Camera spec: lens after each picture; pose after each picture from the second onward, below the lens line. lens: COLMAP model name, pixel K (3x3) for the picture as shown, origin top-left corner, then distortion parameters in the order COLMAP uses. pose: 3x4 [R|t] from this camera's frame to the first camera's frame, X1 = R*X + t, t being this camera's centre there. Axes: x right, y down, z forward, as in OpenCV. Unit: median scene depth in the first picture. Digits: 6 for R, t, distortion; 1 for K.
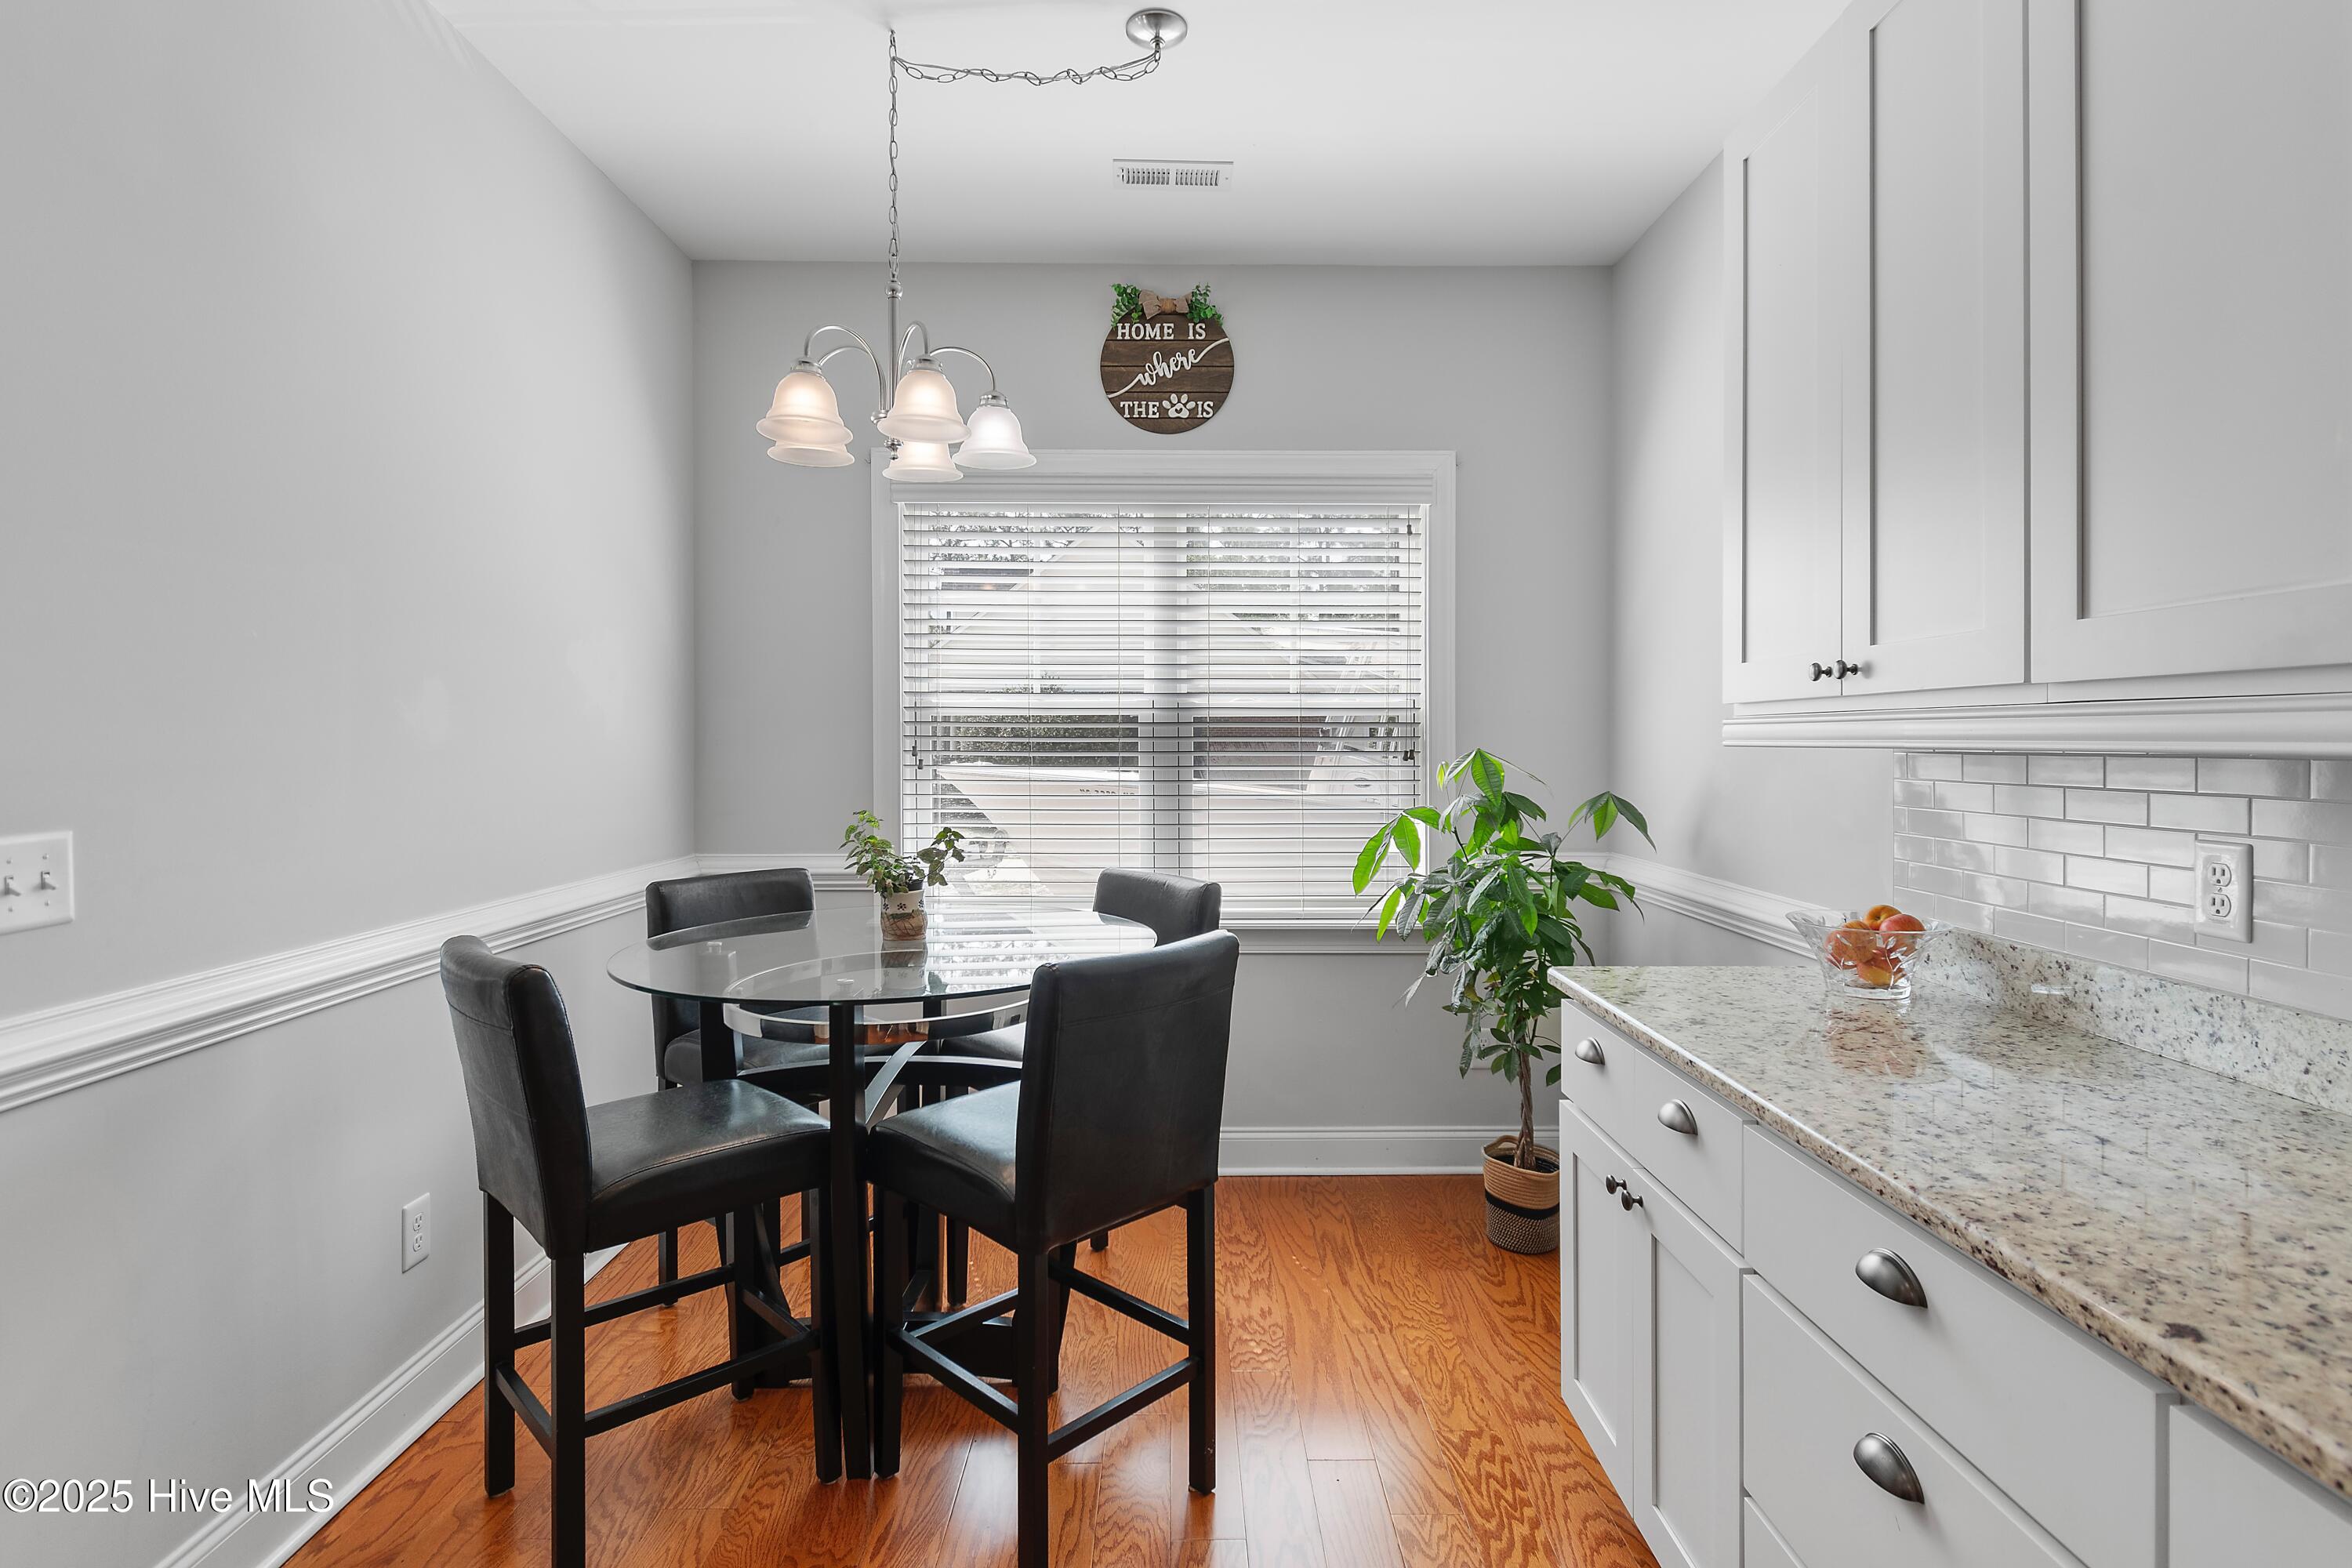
lens RADIAL K [[1150.1, 0, 1234.8], [0, 1150.1, 746.6], [0, 0, 1]] dist [-0.002952, -0.001340]
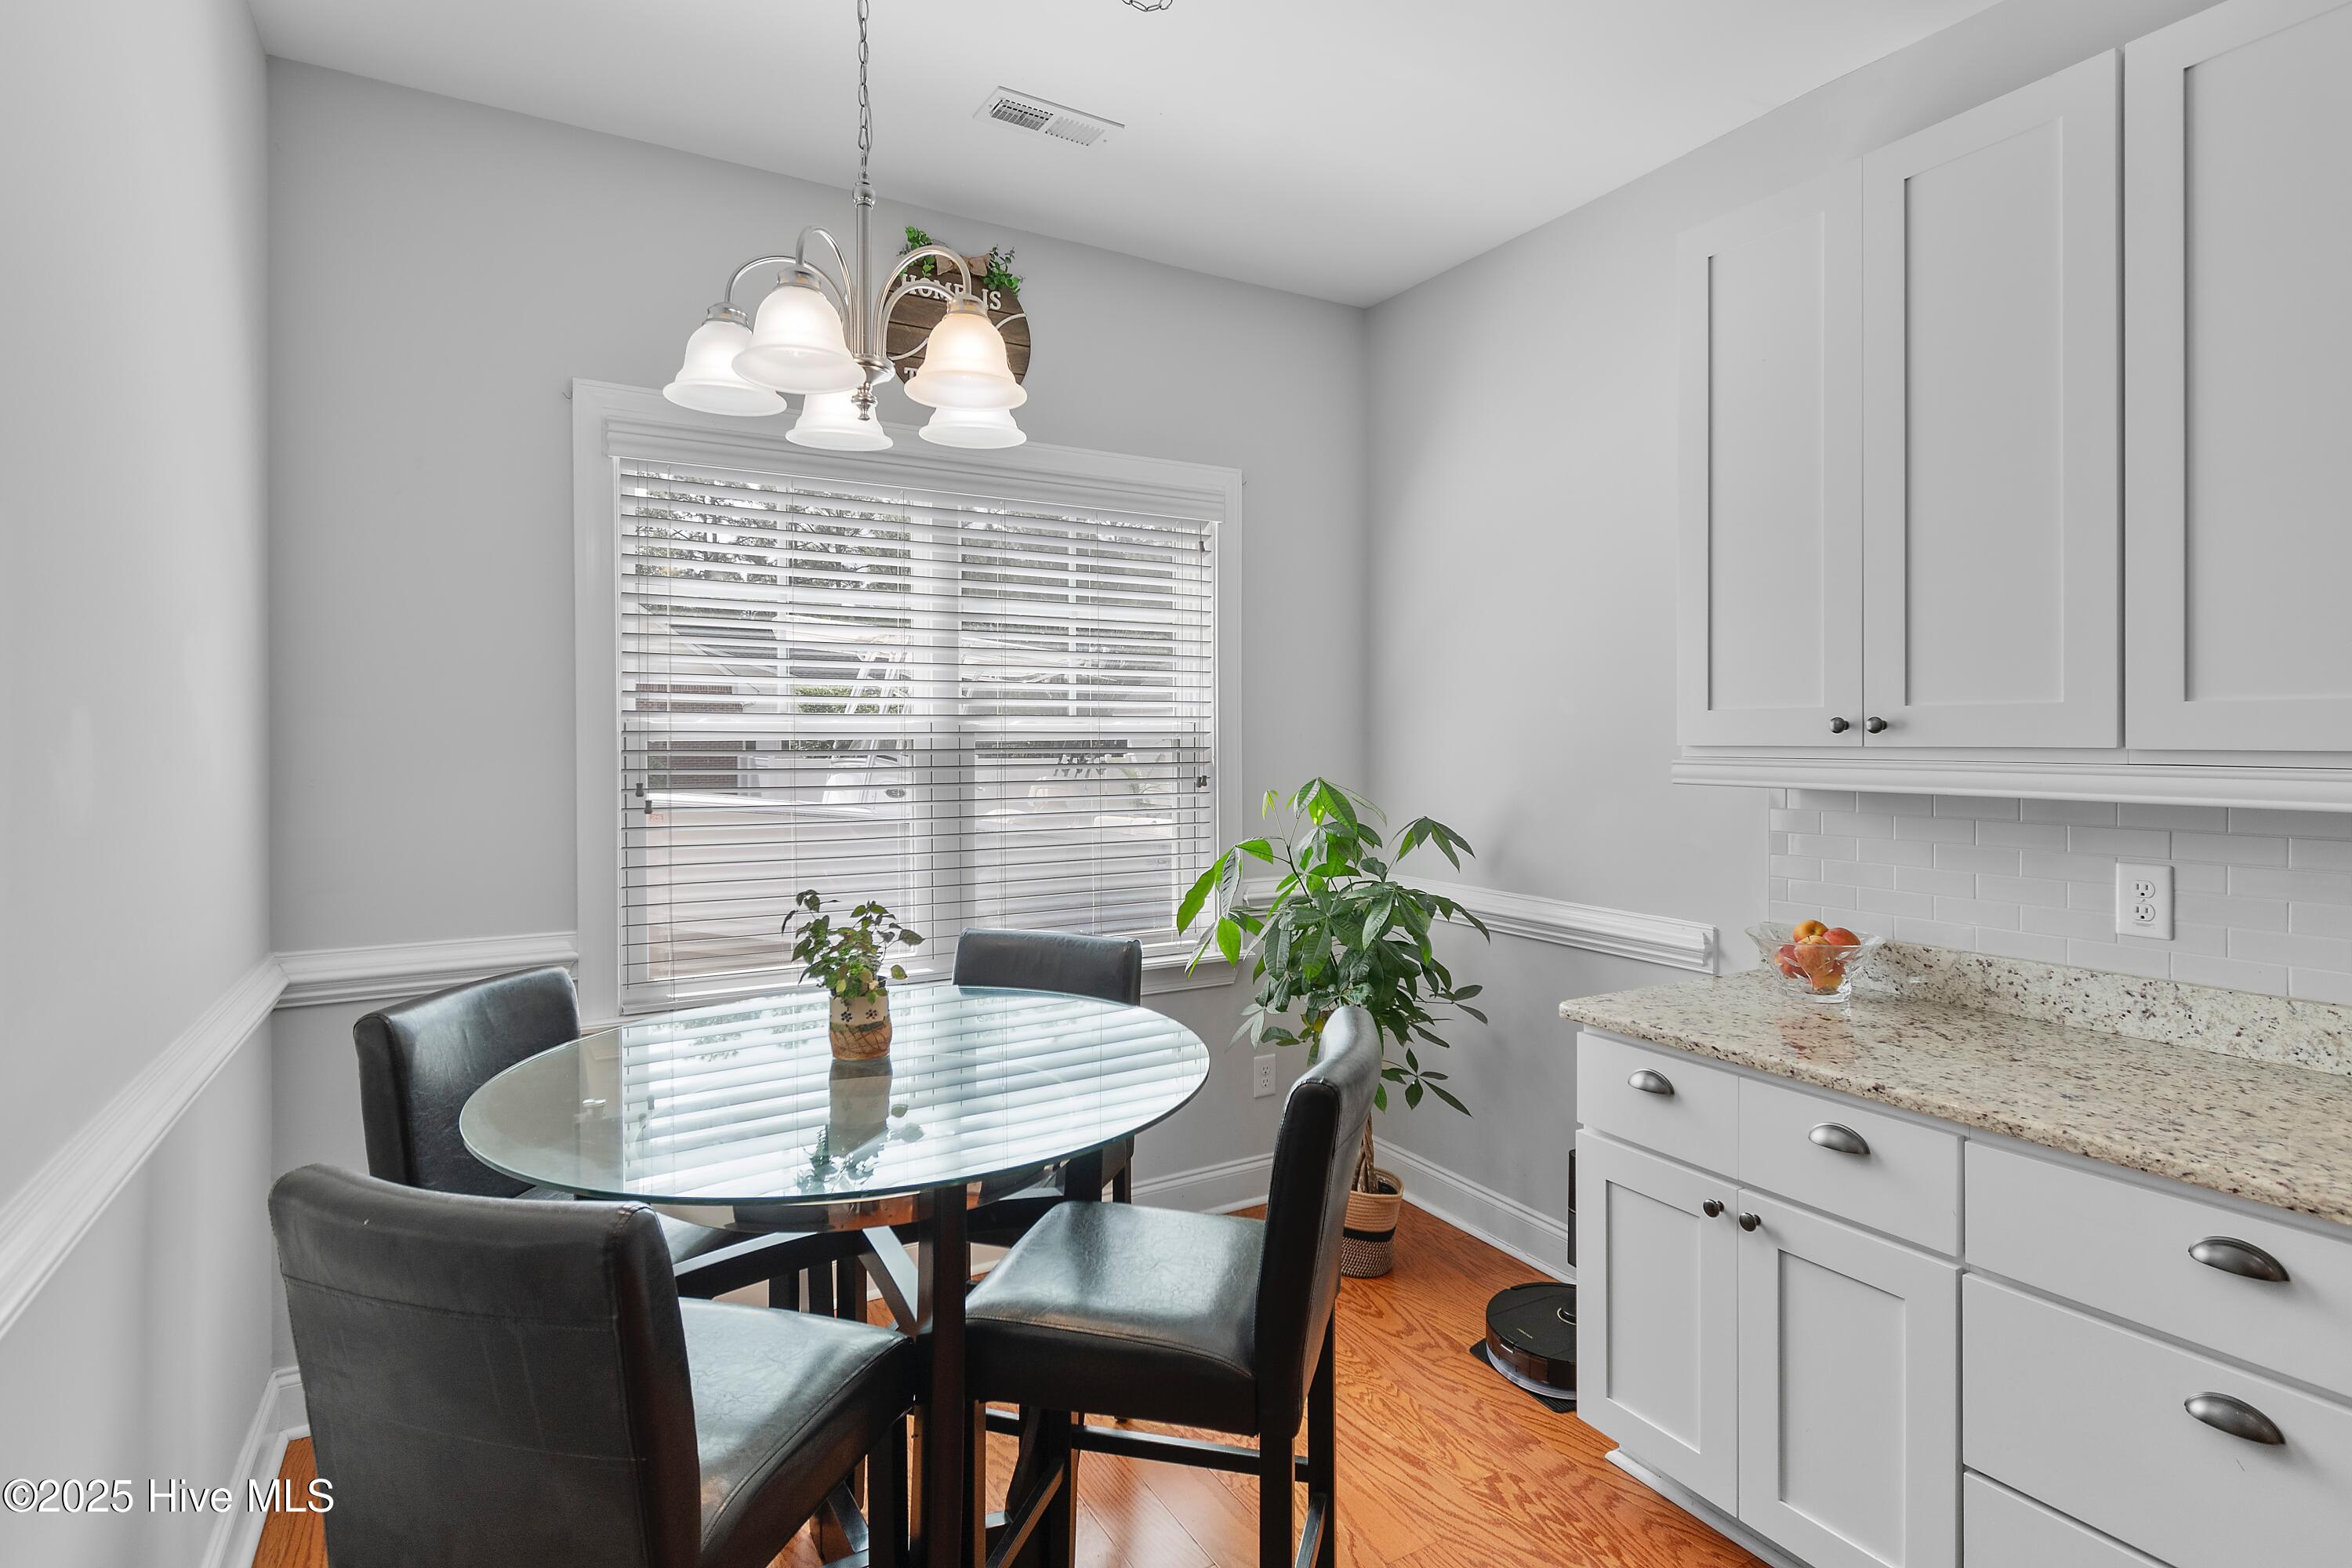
lens RADIAL K [[1150.1, 0, 1346.2], [0, 1150.1, 752.0], [0, 0, 1]] dist [-0.002952, -0.001340]
pose [[0.874775, -0.003302, 0.484518, -0.386644], [0.003097, 0.999994, 0.001223, -0.033595], [-0.484519, 0.000431, 0.874781, 0.192105]]
